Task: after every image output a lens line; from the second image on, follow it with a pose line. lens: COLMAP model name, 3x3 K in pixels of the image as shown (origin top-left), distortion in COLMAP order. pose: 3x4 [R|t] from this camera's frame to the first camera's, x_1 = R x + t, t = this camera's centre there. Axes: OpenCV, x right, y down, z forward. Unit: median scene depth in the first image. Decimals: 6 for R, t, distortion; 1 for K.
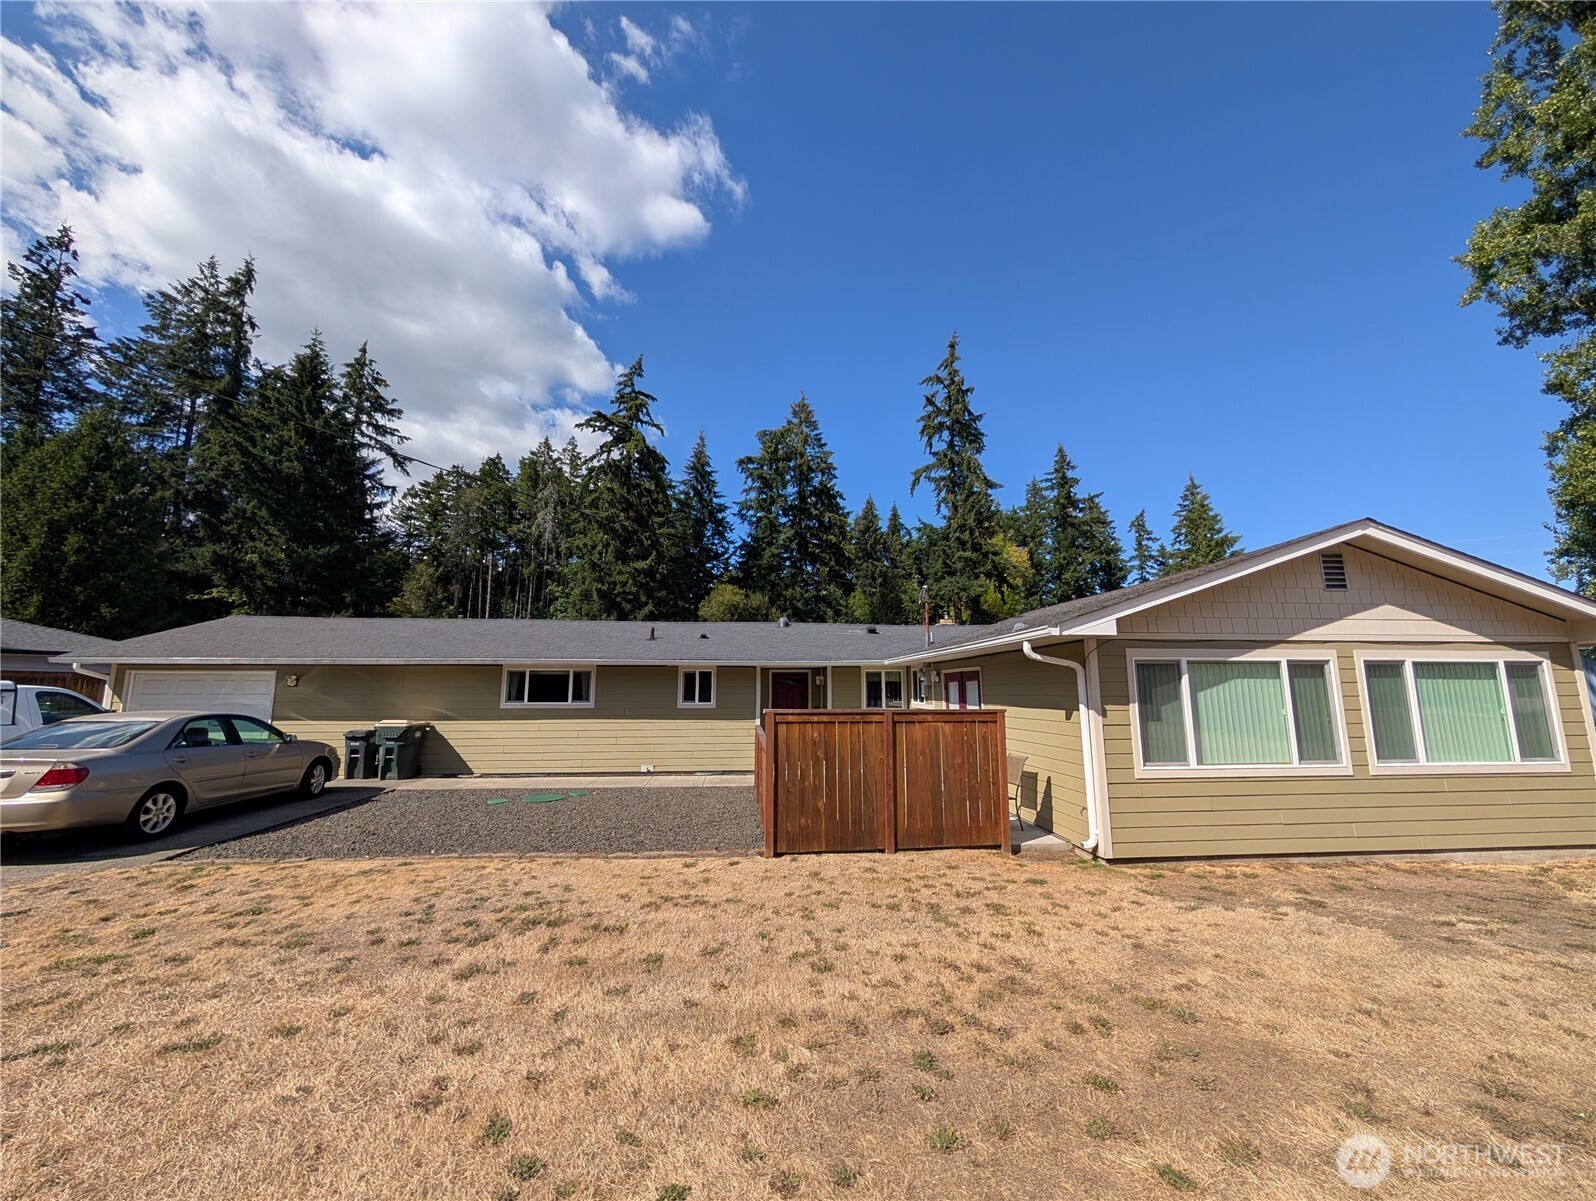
lens RADIAL K [[605.9, 0, 798.0], [0, 605.9, 600.5], [0, 0, 1]] dist [-0.000570, 0.000161]
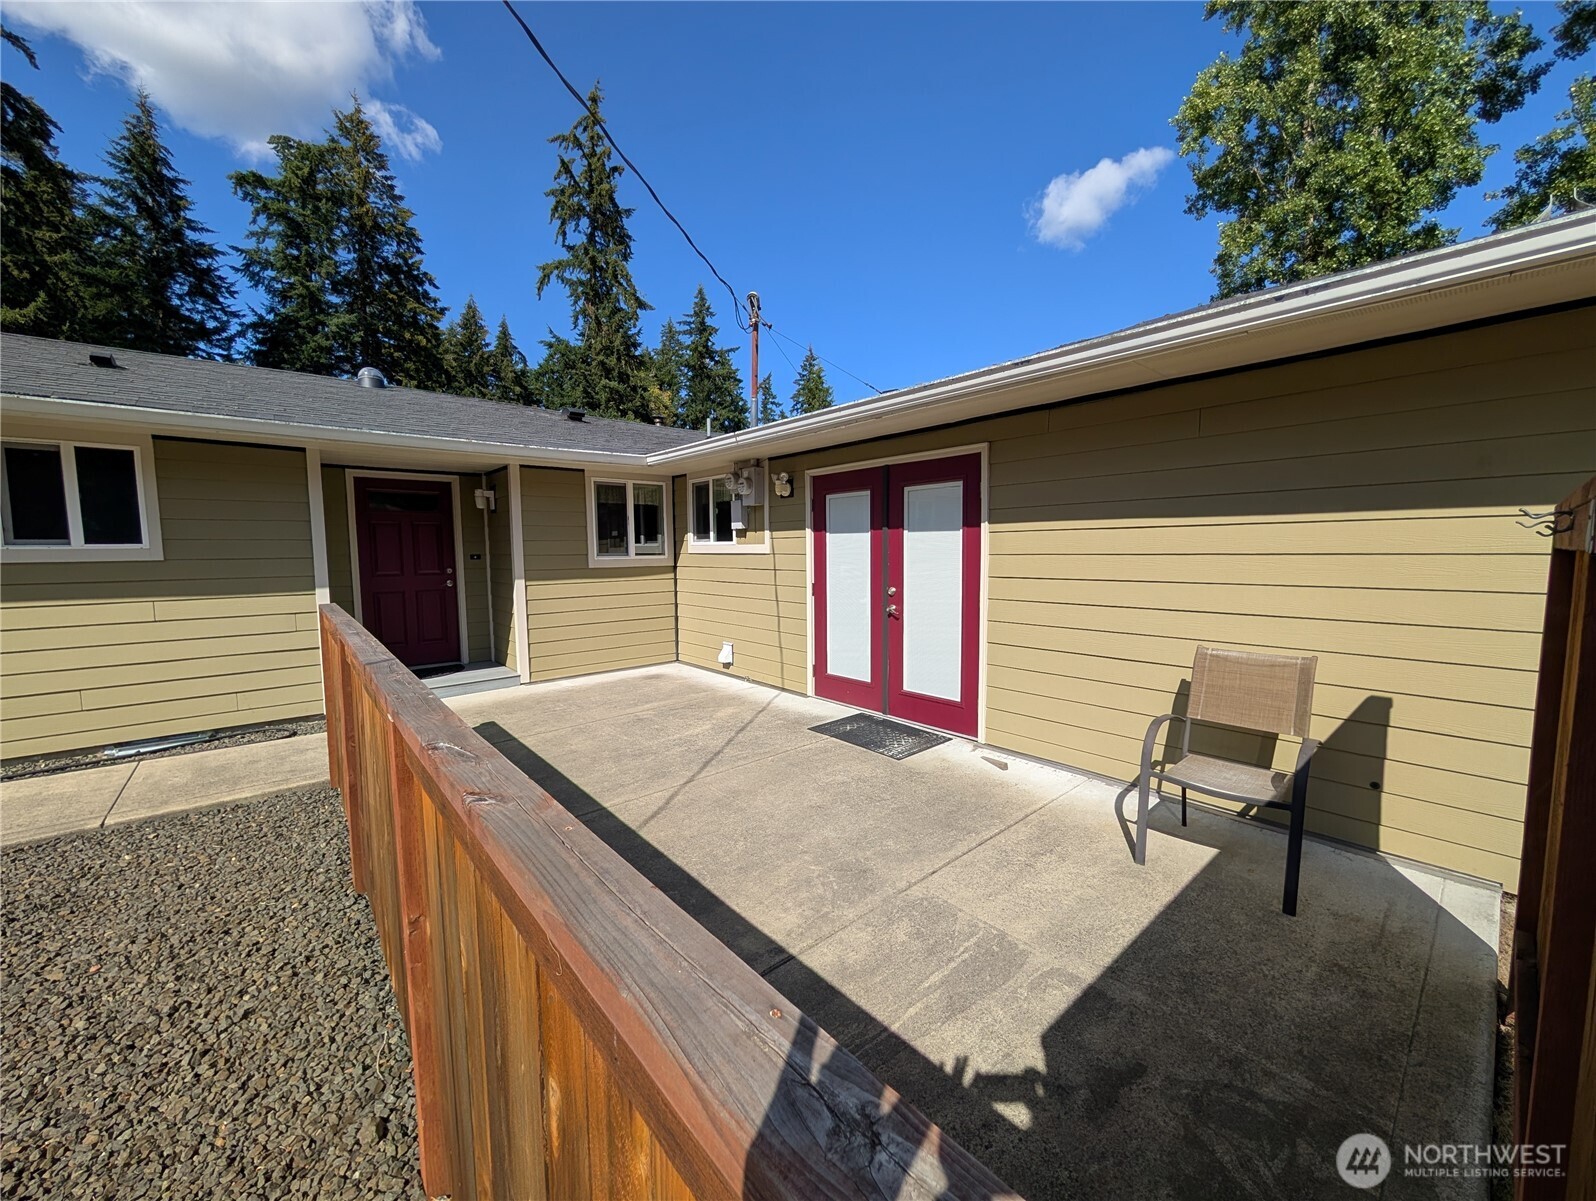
lens RADIAL K [[605.9, 0, 798.0], [0, 605.9, 600.5], [0, 0, 1]] dist [-0.000570, 0.000161]
pose [[0.817017, -0.054513, 0.574032, -0.008157], [-0.078370, 0.975785, 0.204209, 0.019988], [-0.571263, -0.211829, 0.792961, 0.101911]]
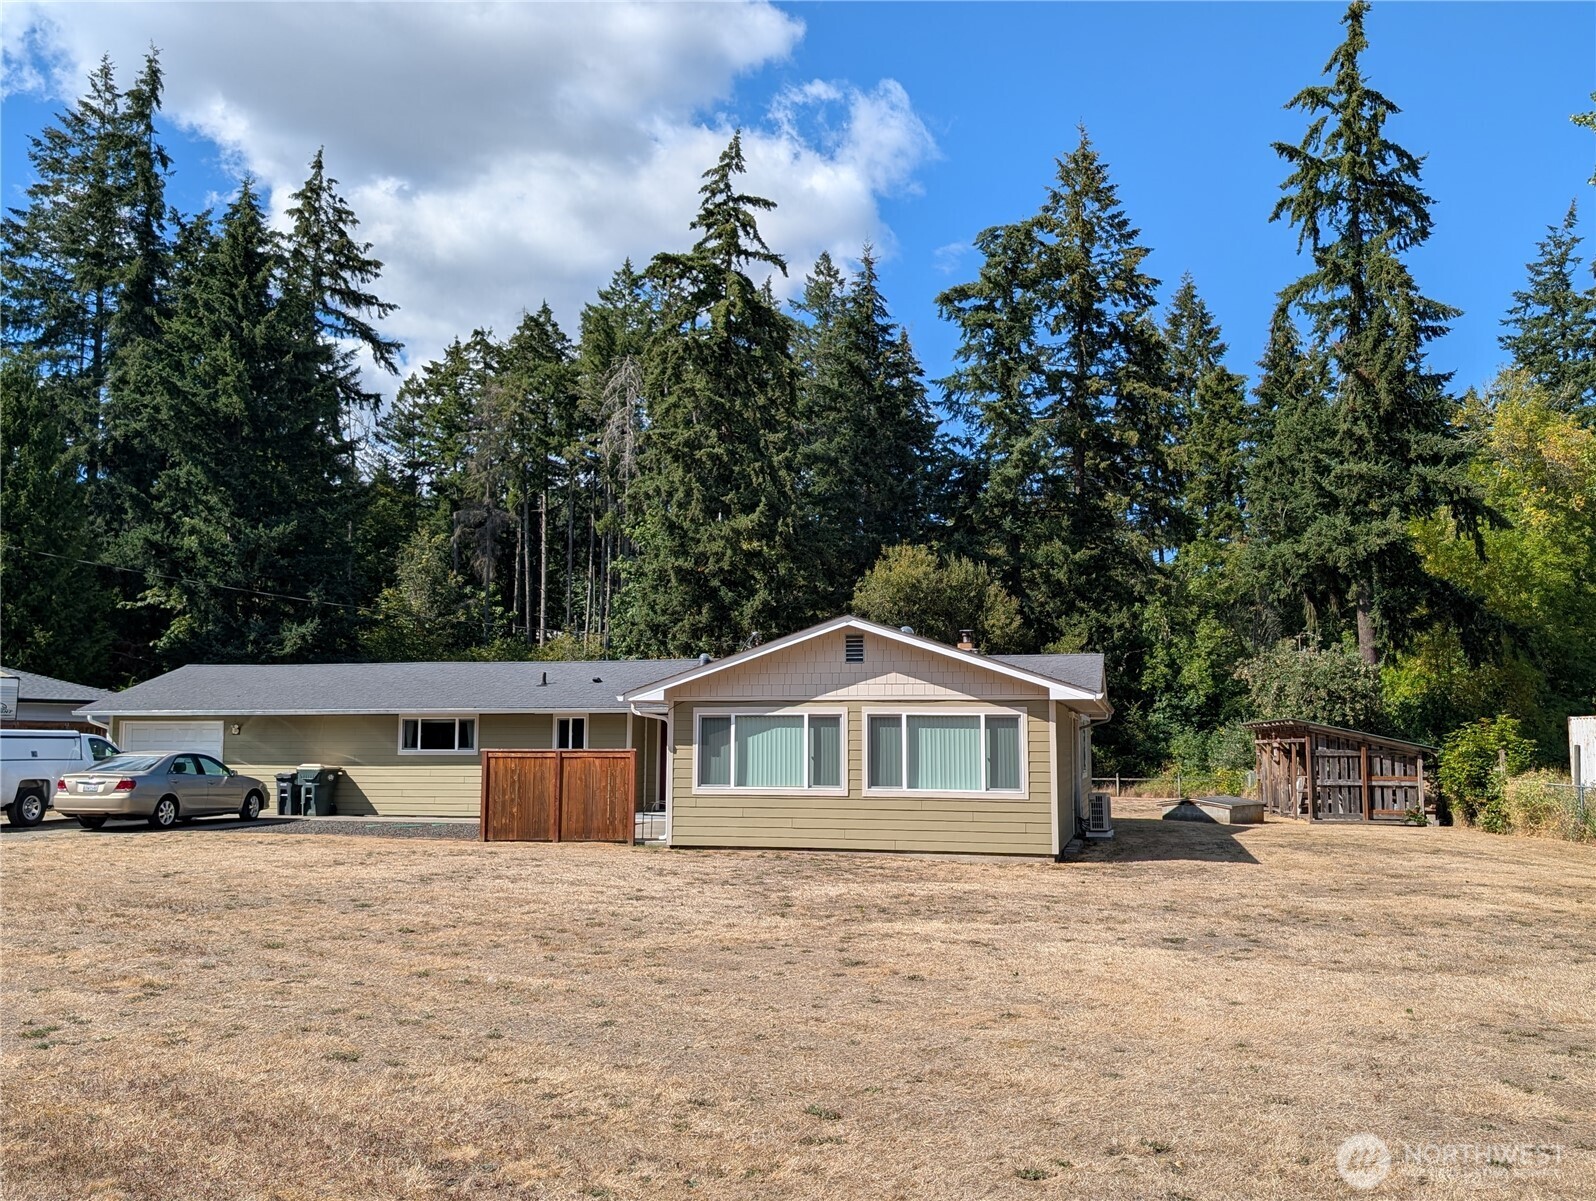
lens RADIAL K [[1439.6, 0, 774.2], [0, 1439.6, 606.3], [0, 0, 1]] dist [0.021038, 0.009597]
pose [[0.938722, -0.030527, -0.343321, 0.188318], [0.047789, 0.997977, 0.041929, -0.029344], [0.341347, -0.055767, 0.938282, -0.212293]]
